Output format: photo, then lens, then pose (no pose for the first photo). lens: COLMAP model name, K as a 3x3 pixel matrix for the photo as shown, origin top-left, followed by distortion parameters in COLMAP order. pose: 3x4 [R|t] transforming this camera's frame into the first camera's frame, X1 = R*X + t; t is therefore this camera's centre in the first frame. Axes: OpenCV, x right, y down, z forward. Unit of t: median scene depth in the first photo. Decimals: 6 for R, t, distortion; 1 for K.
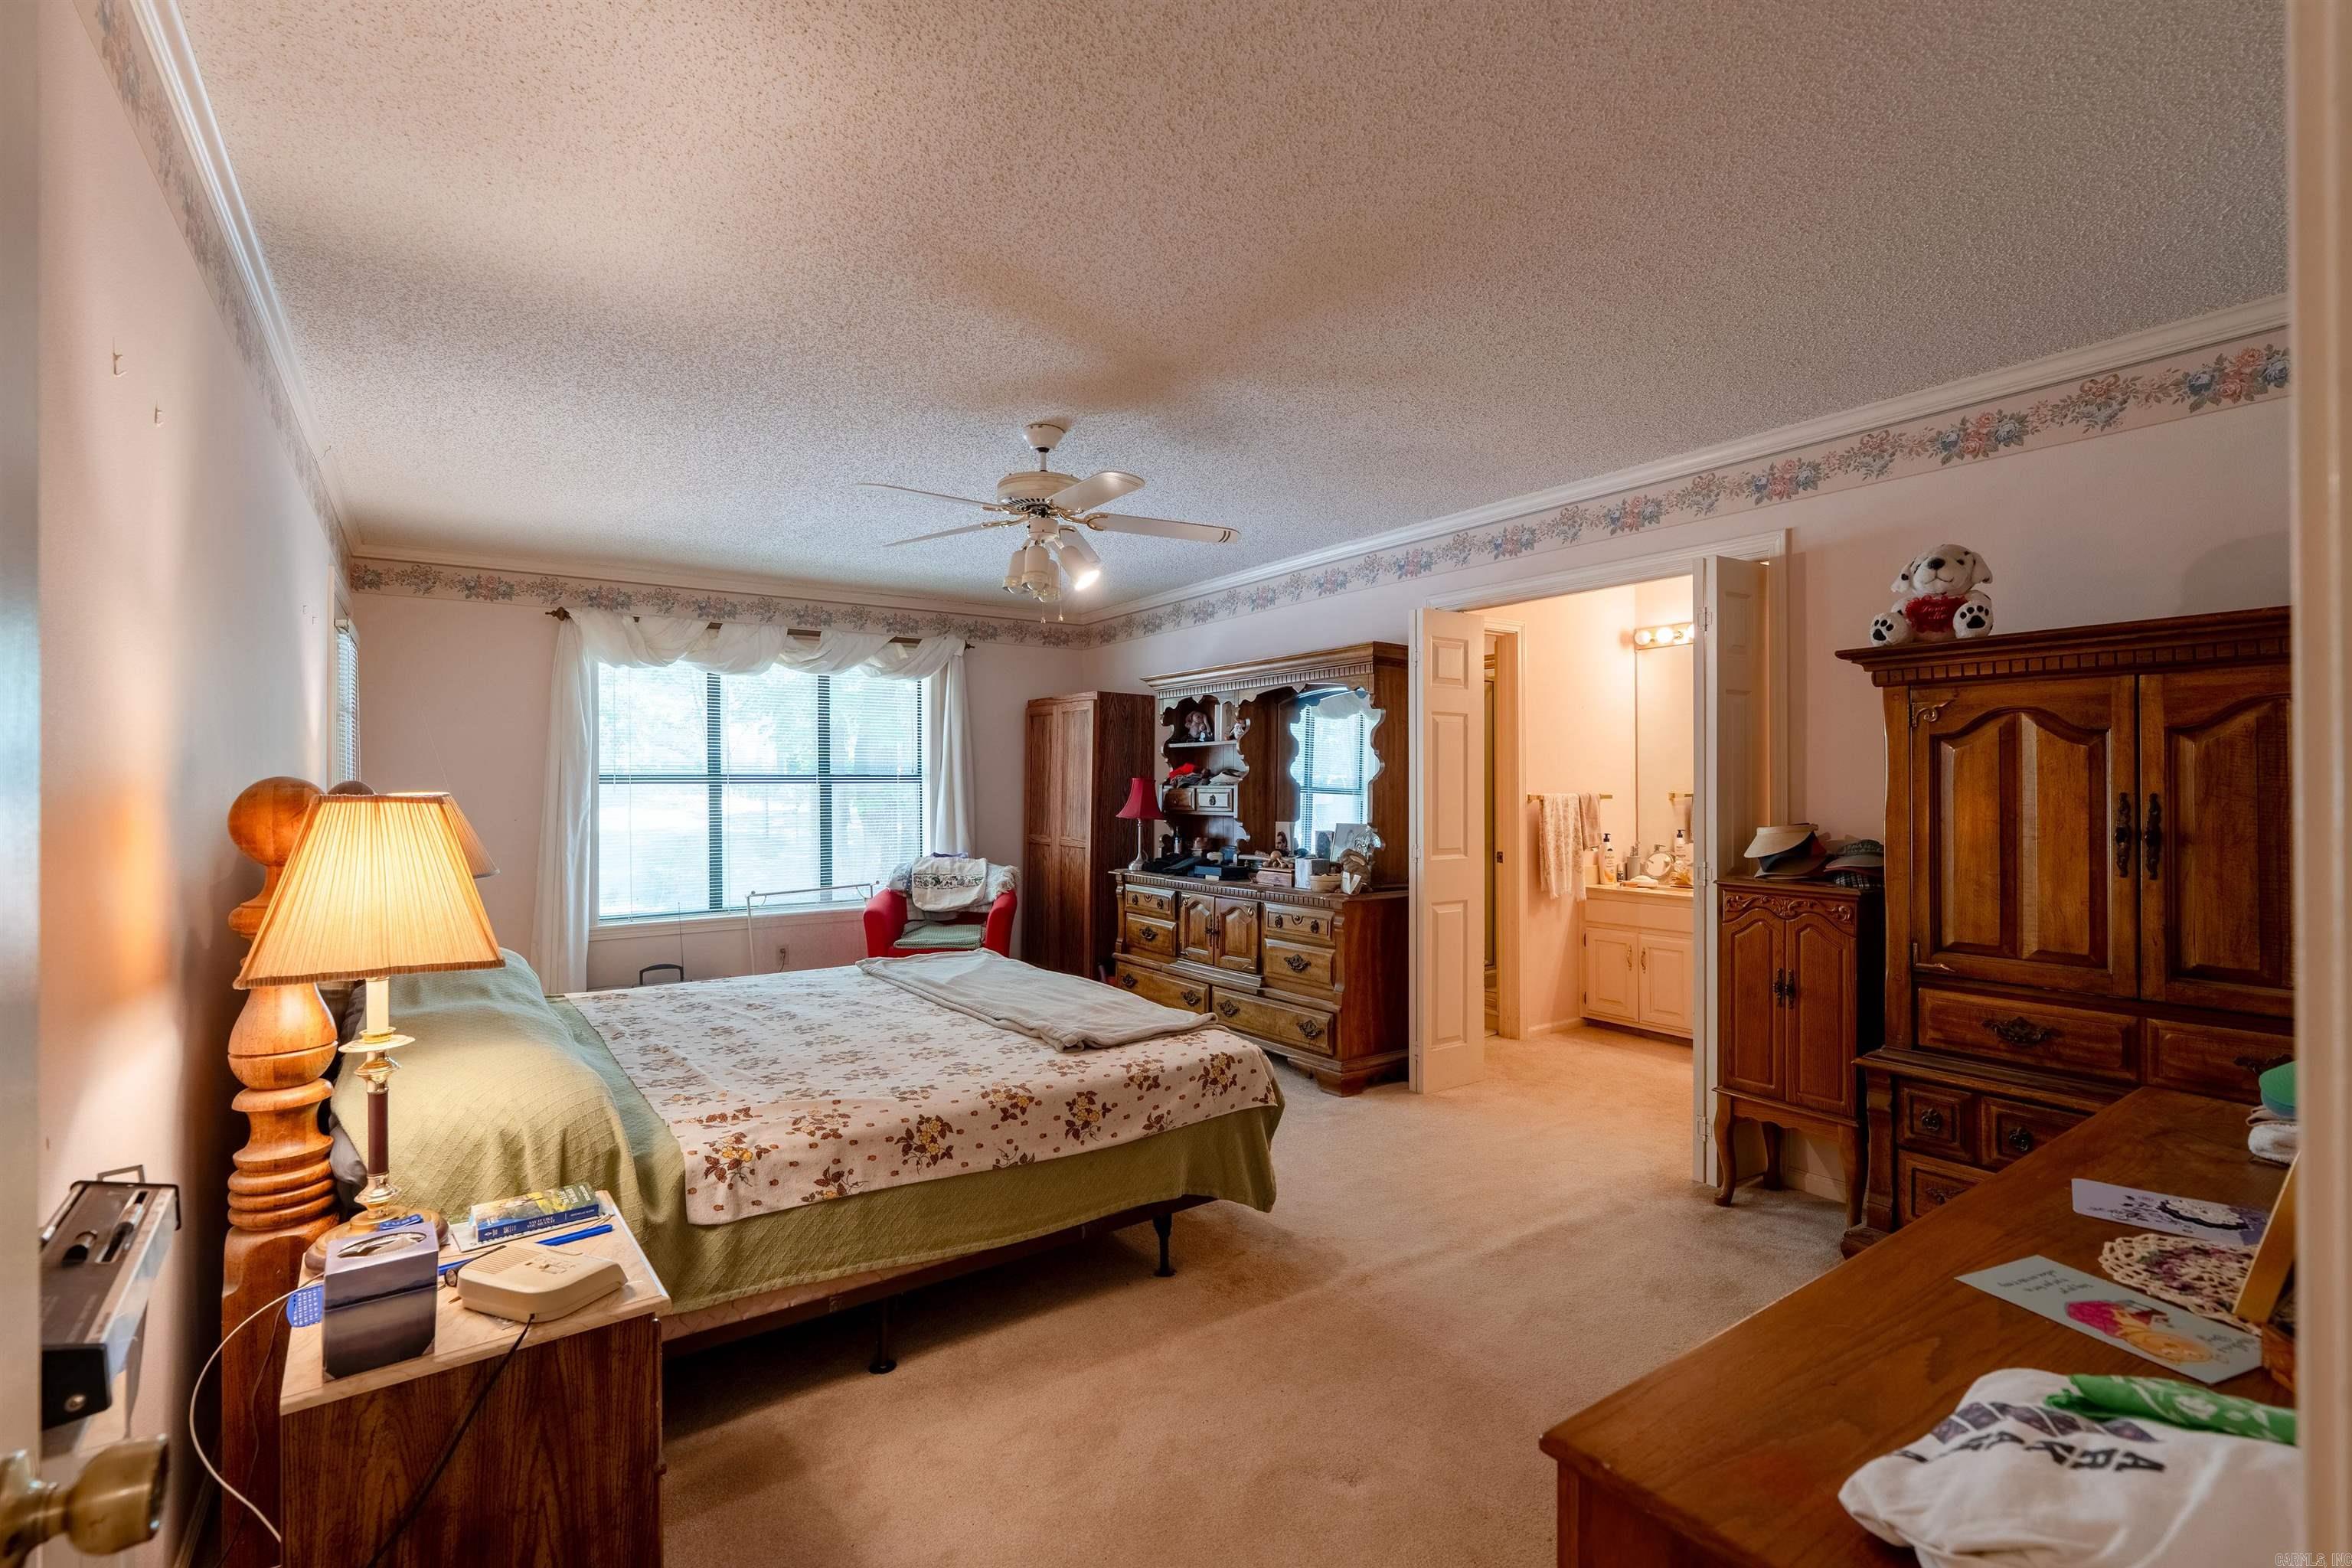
lens RADIAL K [[1053.9, 0, 1176.5], [0, 1053.9, 787.3], [0, 0, 1]] dist [-0.005205, 0.002035]
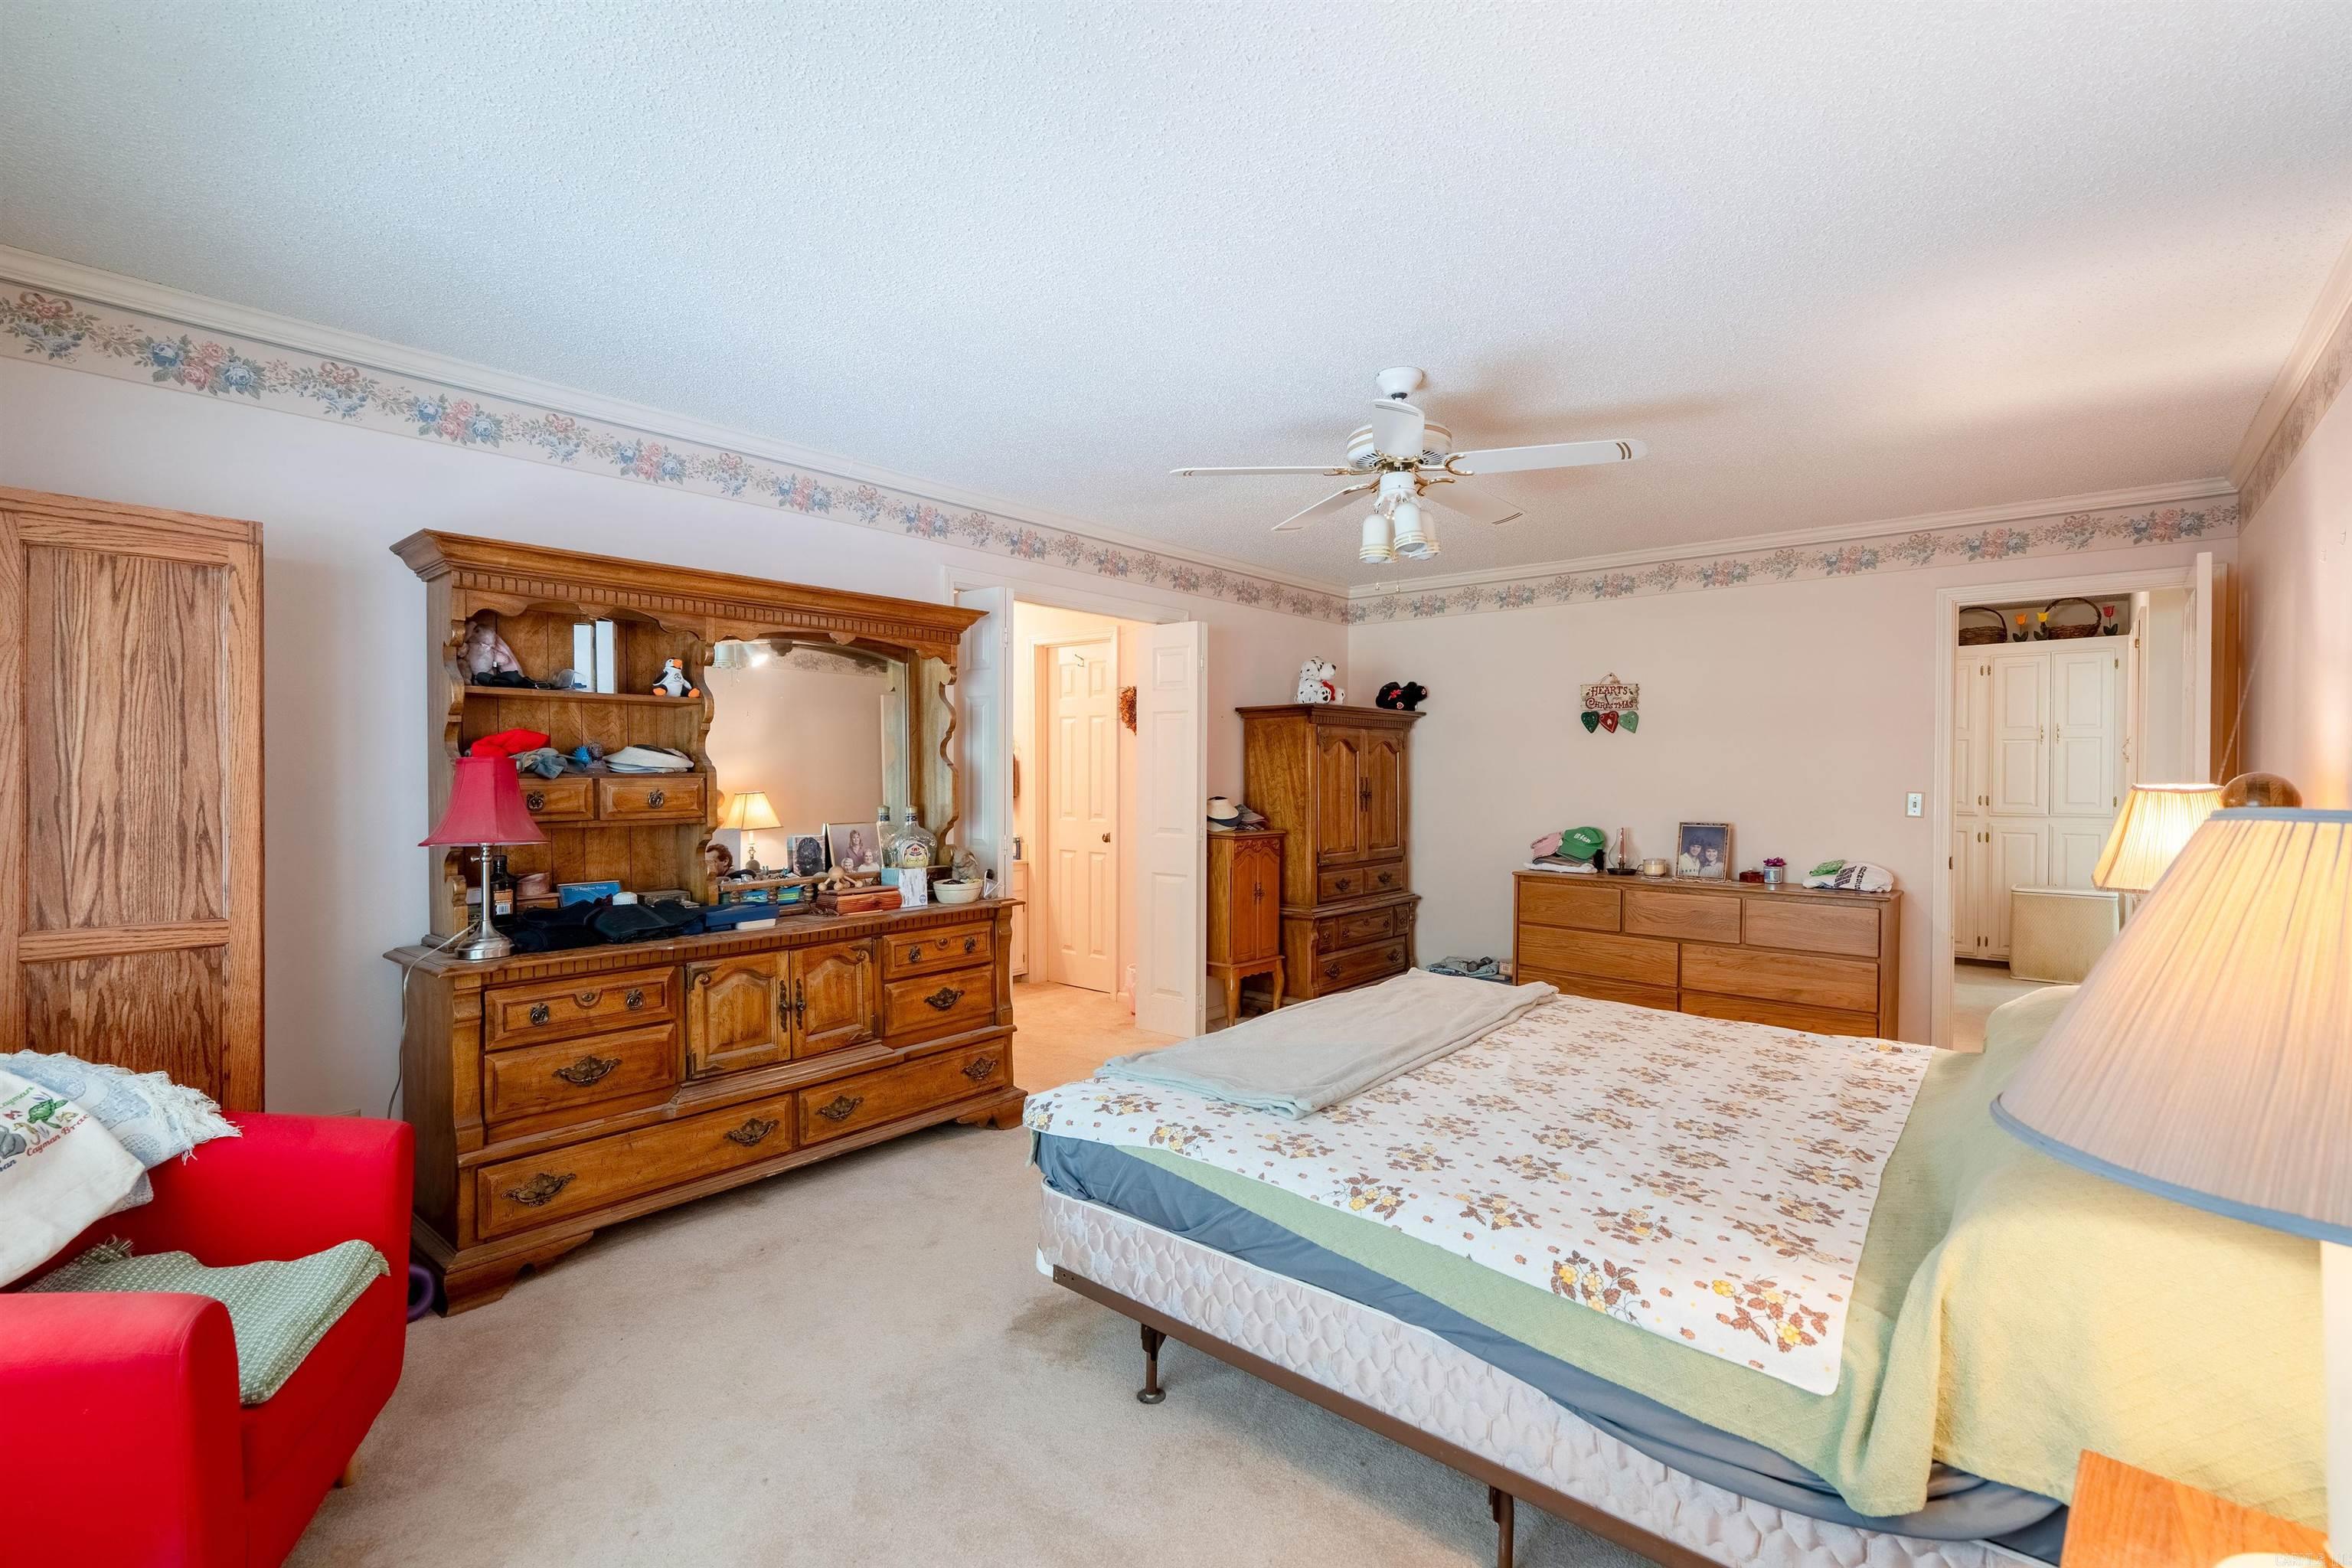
lens RADIAL K [[1053.9, 0, 1170.5], [0, 1053.9, 784.3], [0, 0, 1]] dist [-0.005205, 0.002035]
pose [[-0.243007, -0.016434, 0.969885, -0.597258], [-0.004900, 0.999865, 0.015715, -0.006592], [-0.970012, -0.000933, -0.243055, 0.891599]]
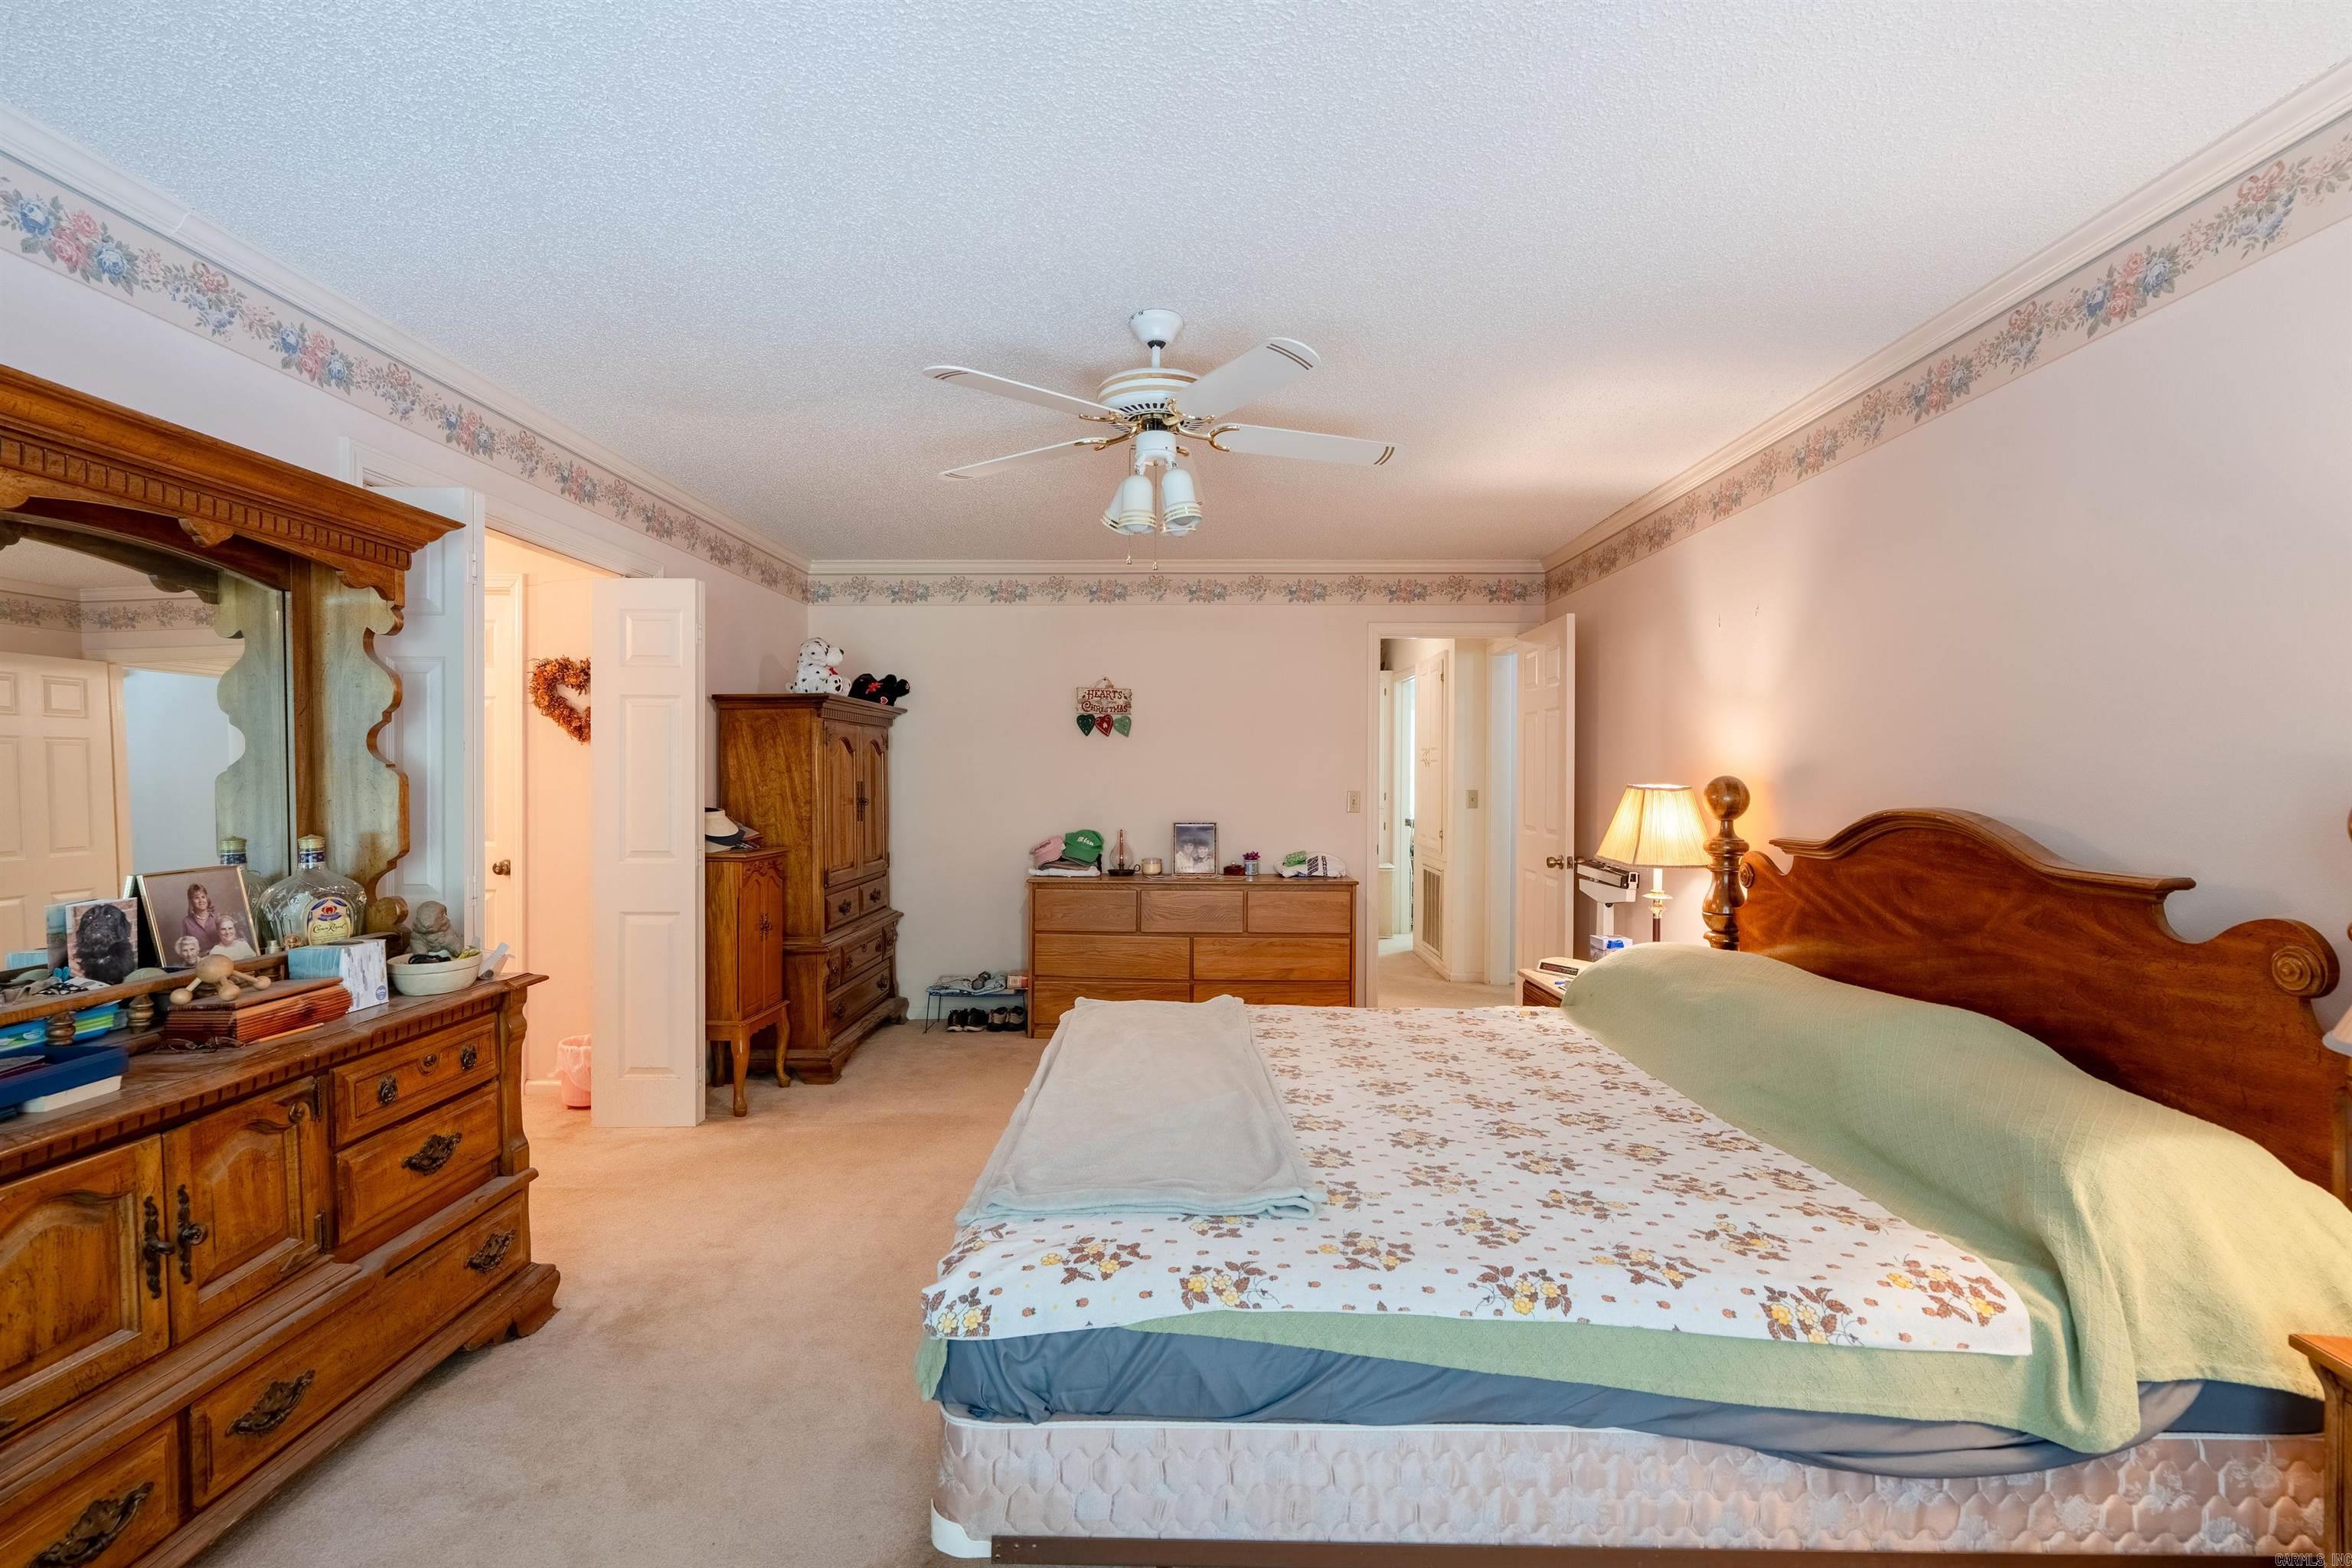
lens RADIAL K [[1053.9, 0, 1172.1], [0, 1053.9, 784.8], [0, 0, 1]] dist [-0.005205, 0.002035]
pose [[-0.806413, -0.011580, 0.591239, -0.376541], [-0.005783, 0.999915, 0.011697, -0.007164], [-0.591324, 0.006014, -0.806411, 1.027793]]
